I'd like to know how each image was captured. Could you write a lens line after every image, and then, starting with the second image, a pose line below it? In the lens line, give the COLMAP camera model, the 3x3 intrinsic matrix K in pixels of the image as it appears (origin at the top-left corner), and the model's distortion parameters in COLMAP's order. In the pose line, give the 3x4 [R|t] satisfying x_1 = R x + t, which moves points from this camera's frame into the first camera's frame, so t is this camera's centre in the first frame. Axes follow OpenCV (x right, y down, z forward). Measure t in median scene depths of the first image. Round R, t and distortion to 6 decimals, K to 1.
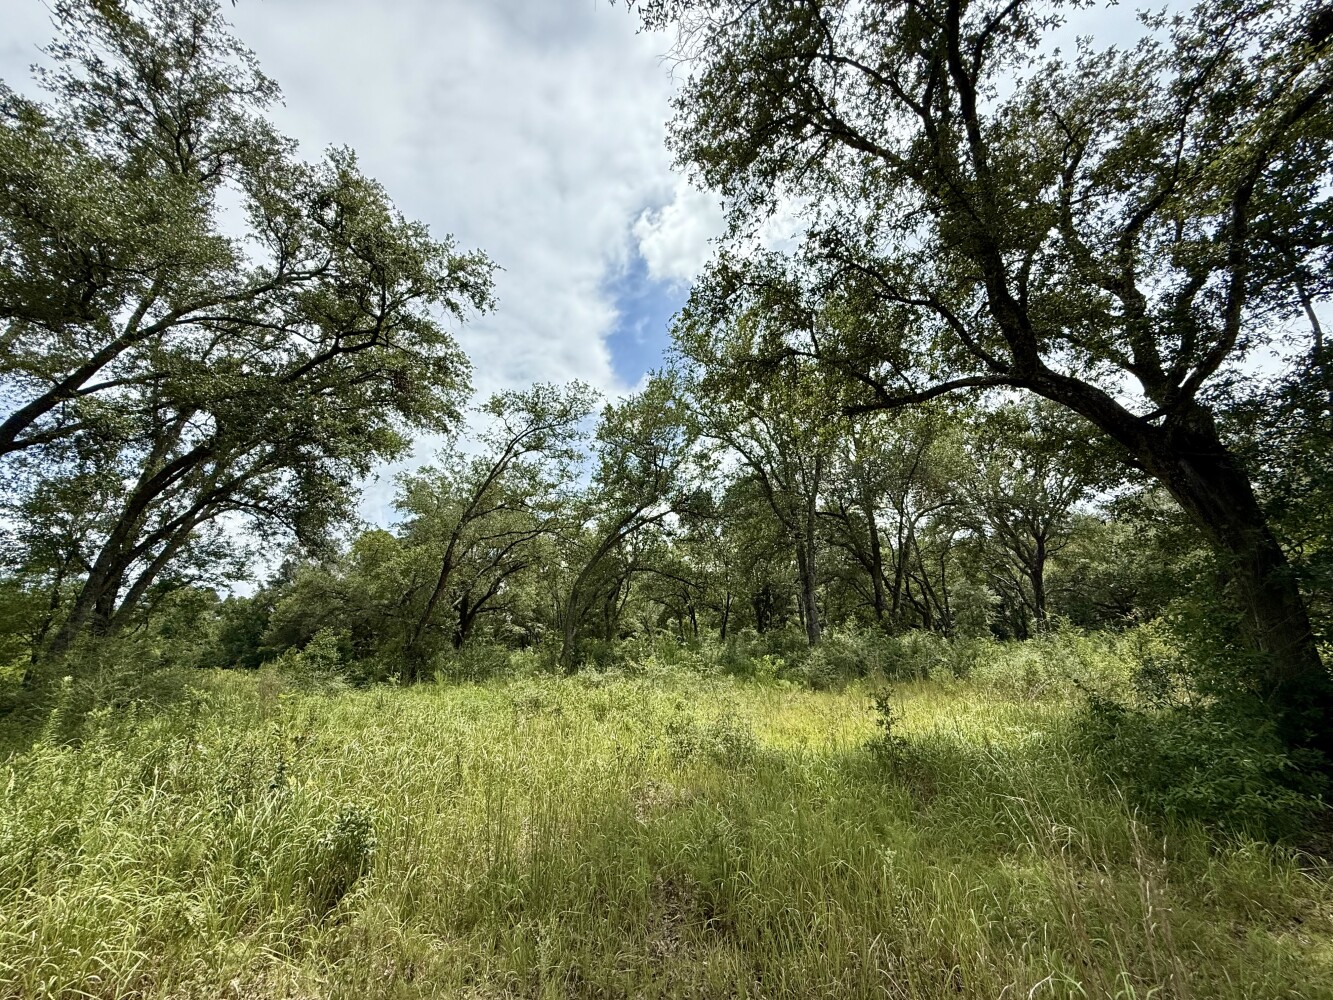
lens RADIAL K [[537.6, 0, 668.4], [0, 537.6, 501.8], [0, 0, 1]] dist [-0.001871, -0.000382]
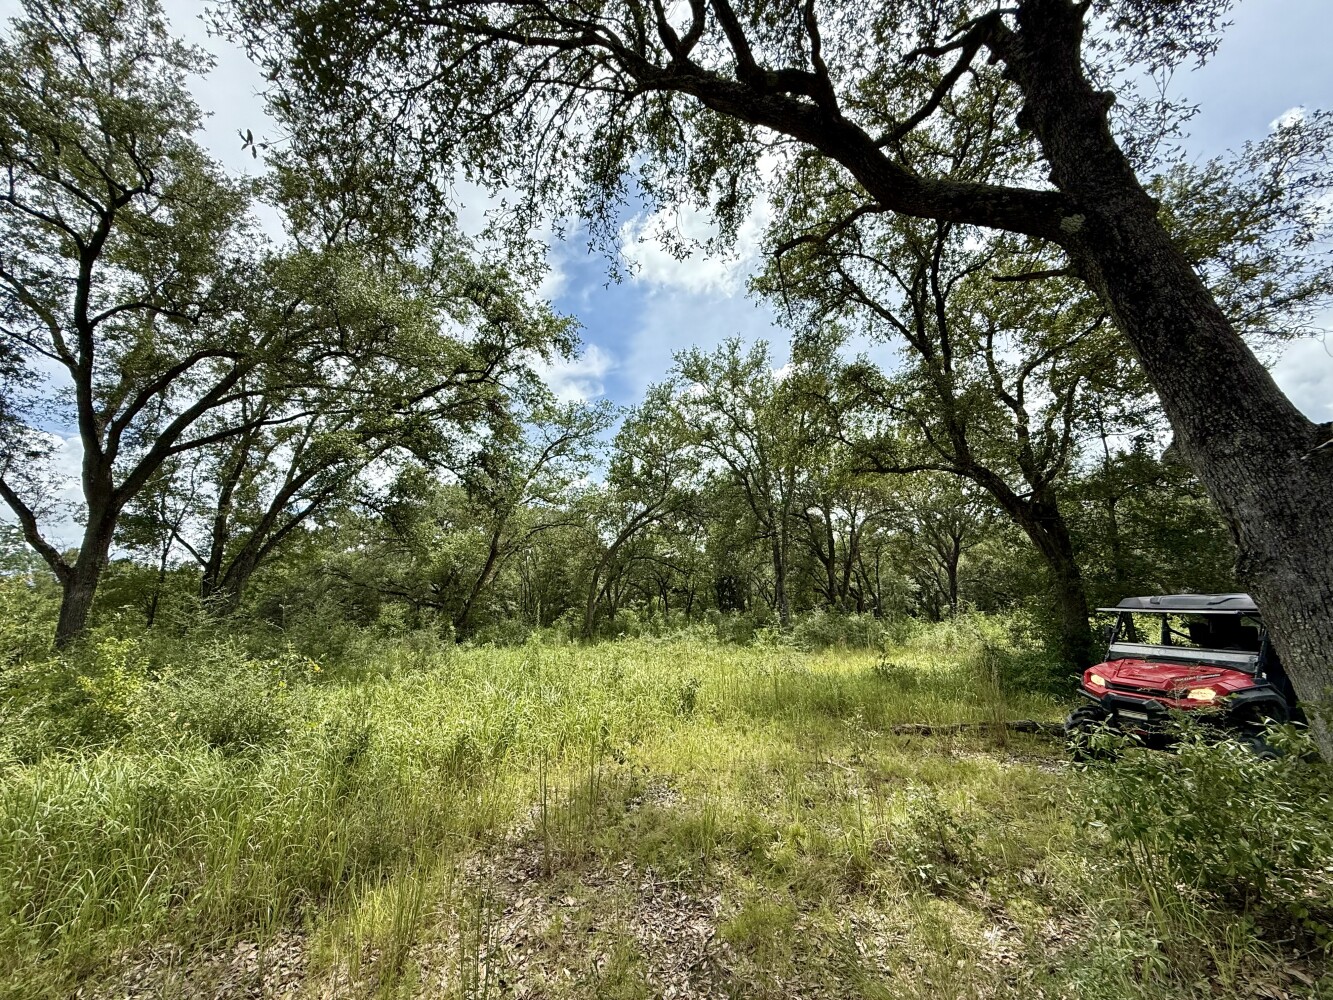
lens RADIAL K [[537.6, 0, 667.7], [0, 537.6, 500.1], [0, 0, 1]] dist [-0.001871, -0.000382]
pose [[0.992775, 0.038580, 0.113616, -0.130546], [-0.042050, 0.998714, 0.028307, -0.034927], [-0.112378, -0.032880, 0.993121, -0.173493]]
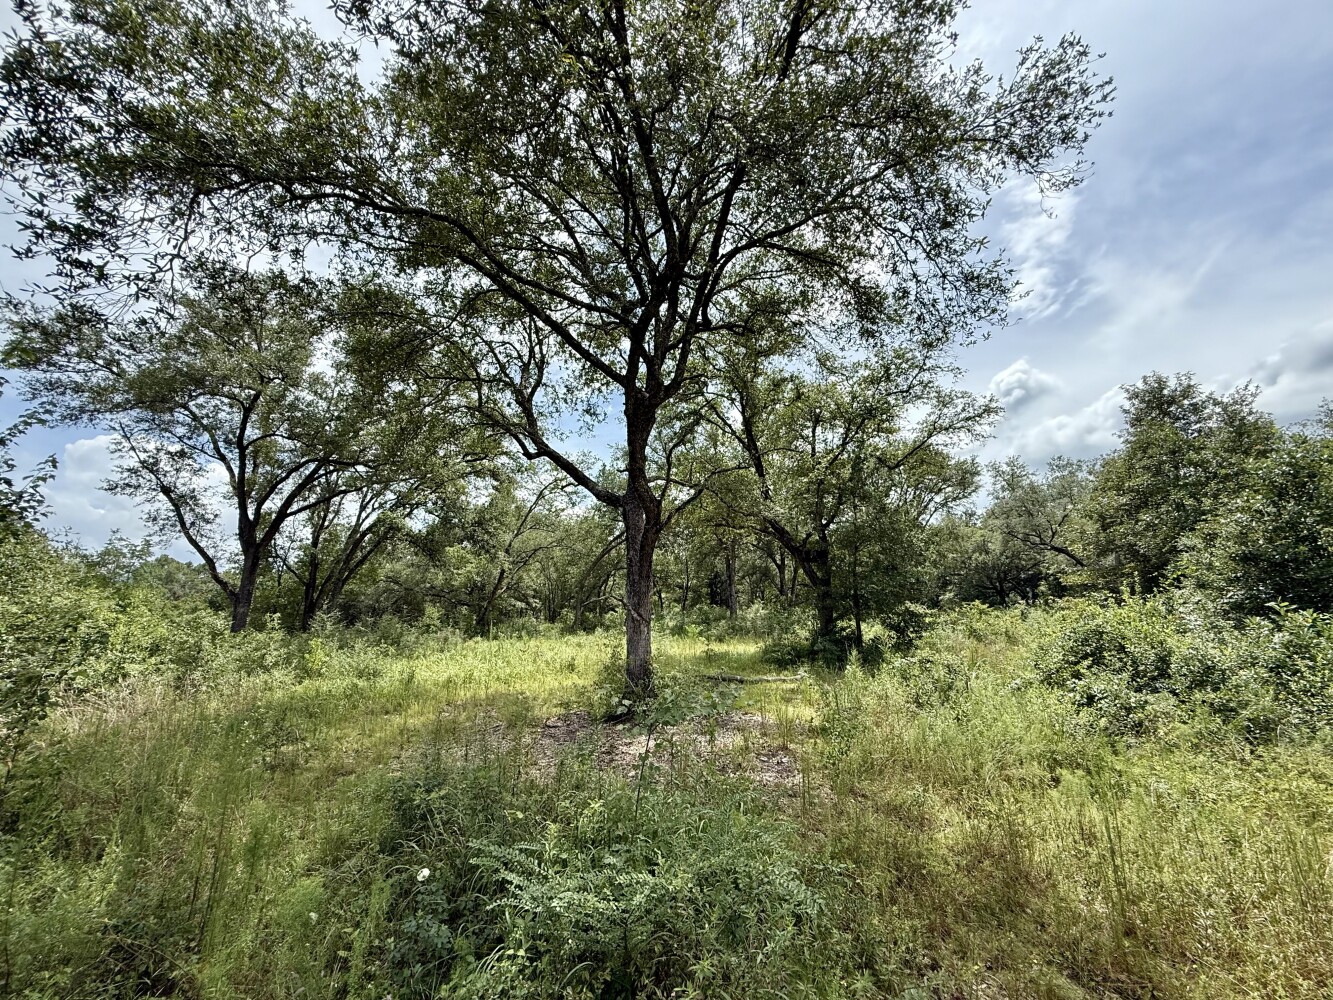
lens RADIAL K [[537.6, 0, 669.5], [0, 537.6, 500.0], [0, 0, 1]] dist [-0.001871, -0.000382]
pose [[0.998580, 0.014184, 0.051353, -0.000981], [-0.016625, 0.998737, 0.047424, -0.133147], [-0.050615, -0.048210, 0.997554, -0.480610]]
